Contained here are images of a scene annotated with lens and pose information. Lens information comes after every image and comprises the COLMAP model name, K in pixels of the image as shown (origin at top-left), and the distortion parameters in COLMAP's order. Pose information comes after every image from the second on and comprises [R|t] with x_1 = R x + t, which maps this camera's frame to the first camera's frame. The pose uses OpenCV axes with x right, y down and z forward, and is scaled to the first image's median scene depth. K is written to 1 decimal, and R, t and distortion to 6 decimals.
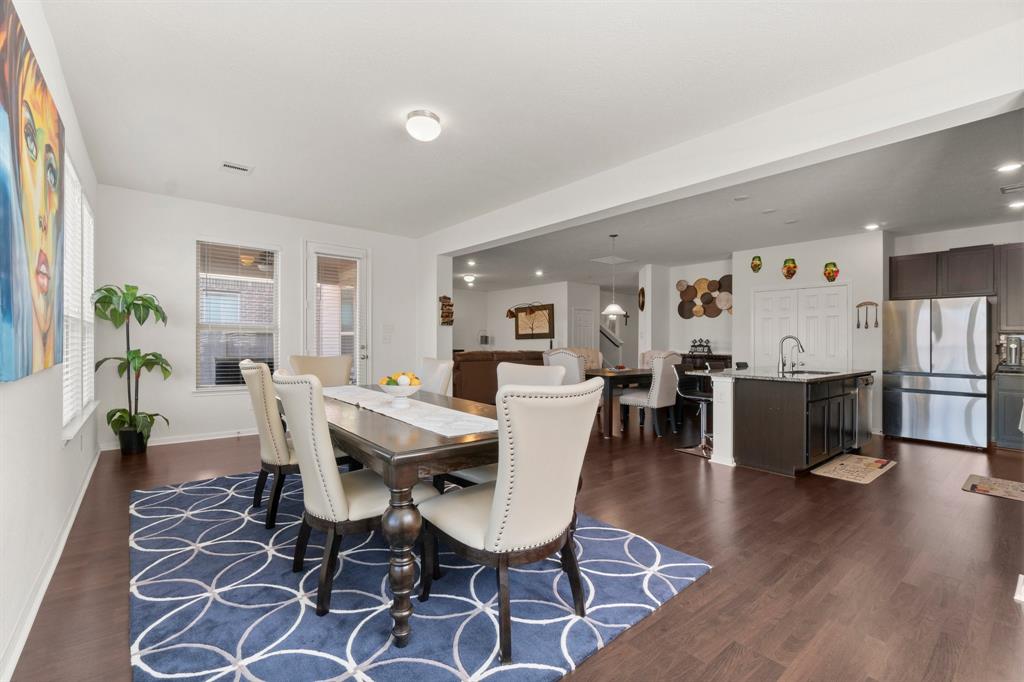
lens RADIAL K [[446.5, 0, 493.4], [0, 446.5, 333.5], [0, 0, 1]] dist [-0.000287, 0.000115]
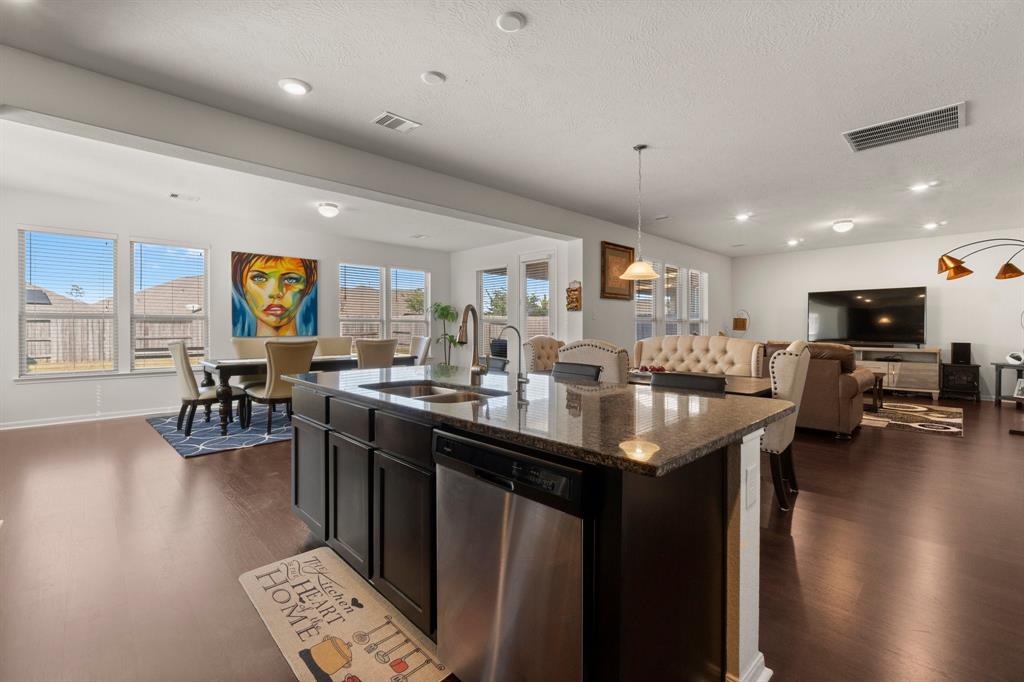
lens RADIAL K [[442.9, 0, 509.8], [0, 442.9, 336.4], [0, 0, 1]] dist [-0.001187, 0.000205]
pose [[0.100310, 0.003696, -0.994949, 0.735702], [0.021261, 0.999757, 0.005858, 0.021876], [0.994729, -0.021742, 0.100207, 0.662757]]
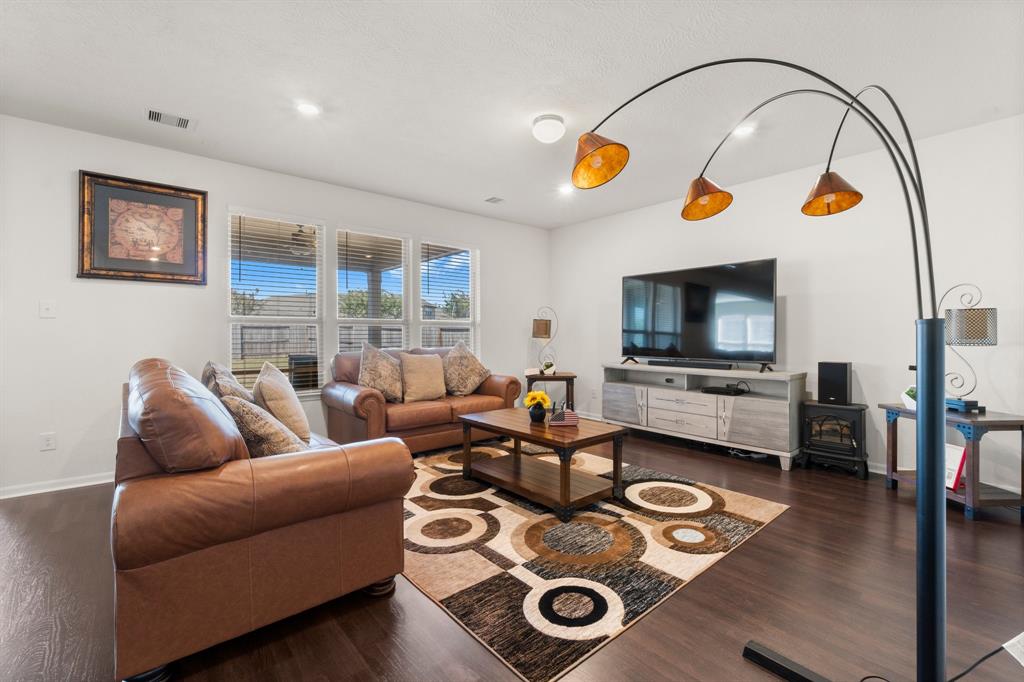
lens RADIAL K [[441.5, 0, 503.0], [0, 441.5, 334.2], [0, 0, 1]] dist [-0.017074, 0.000002]
pose [[0.042683, -0.011431, -0.999023, 0.362038], [0.021013, 0.999724, -0.010542, 0.026975], [0.998868, -0.020543, 0.042911, 1.336319]]
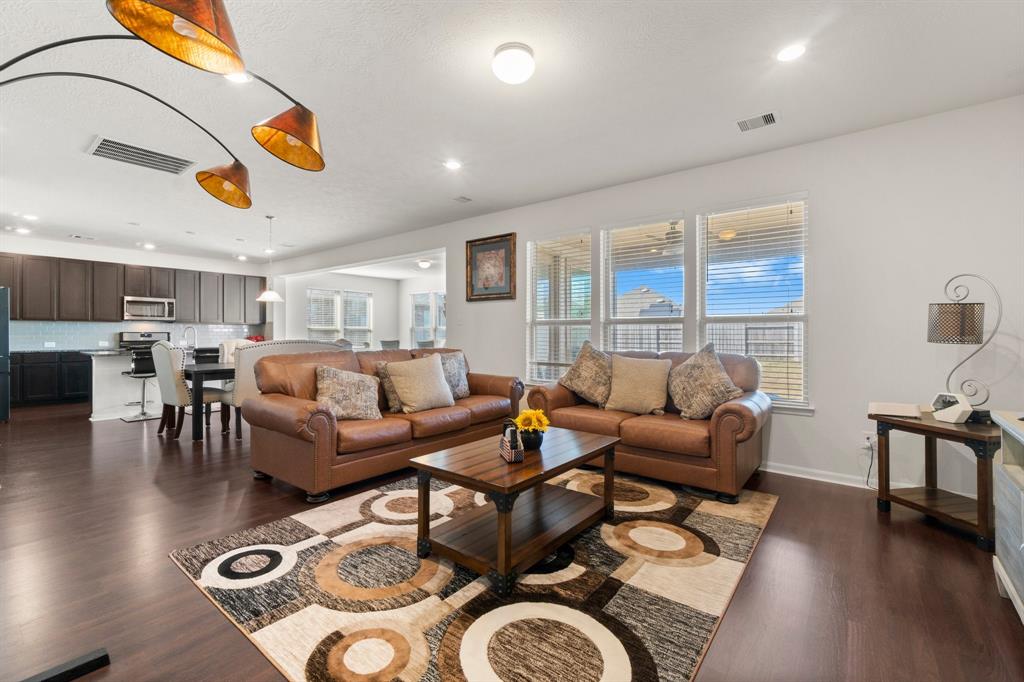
lens RADIAL K [[442.9, 0, 509.8], [0, 442.9, 336.4], [0, 0, 1]] dist [-0.001187, 0.000205]
pose [[-0.971721, -0.013032, -0.235771, 0.013806], [-0.008878, 0.999786, -0.018669, 0.031689], [0.235964, -0.016048, -0.971629, 1.716405]]
